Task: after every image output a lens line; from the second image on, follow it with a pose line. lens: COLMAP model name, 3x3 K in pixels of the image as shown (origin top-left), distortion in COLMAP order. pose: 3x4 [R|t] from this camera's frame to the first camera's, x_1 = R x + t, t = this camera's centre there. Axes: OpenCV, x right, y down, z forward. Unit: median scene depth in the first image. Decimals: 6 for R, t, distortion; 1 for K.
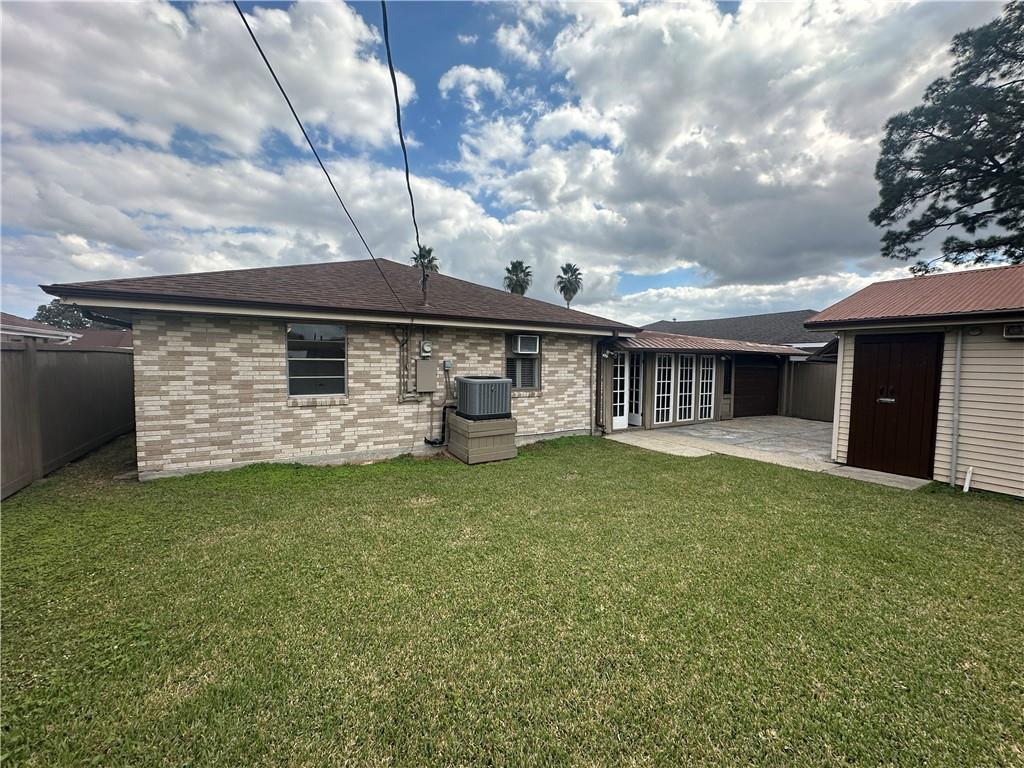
lens RADIAL K [[406.2, 0, 511.6], [0, 406.2, 382.4], [0, 0, 1]] dist [-0.001365, -0.000023]
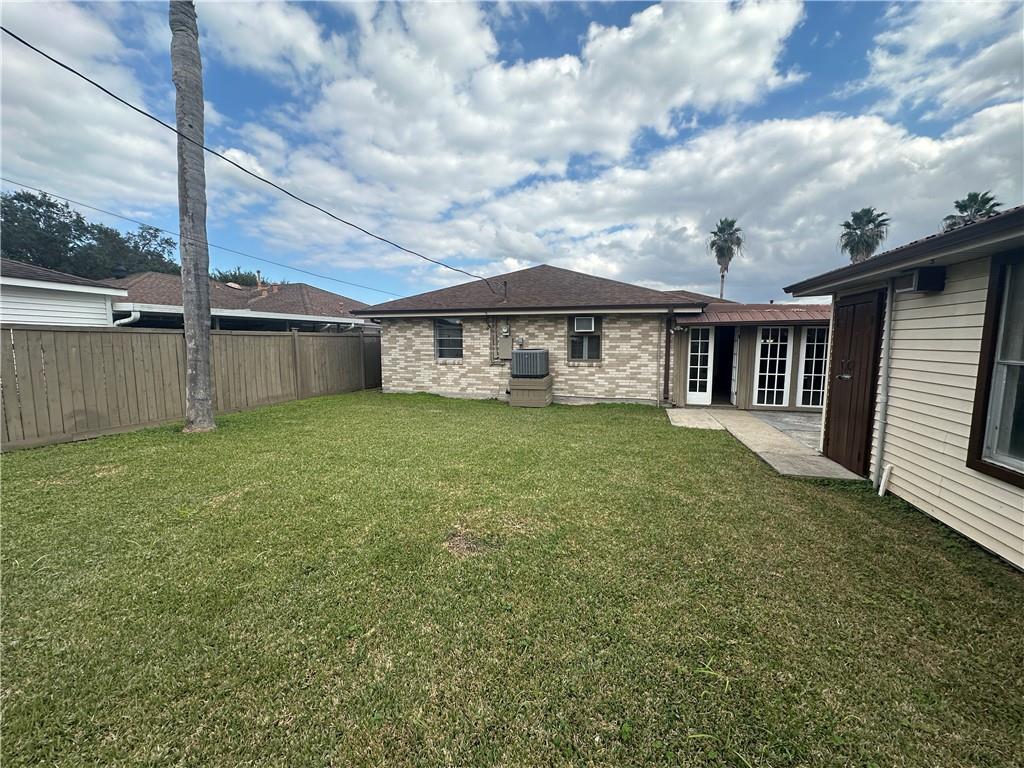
lens RADIAL K [[406.2, 0, 509.4], [0, 406.2, 385.7], [0, 0, 1]] dist [-0.001365, -0.000023]
pose [[0.688991, 0.066108, -0.721749, 0.893309], [-0.032336, 0.997644, 0.060510, 0.030425], [0.724048, -0.018352, 0.689505, -0.041835]]
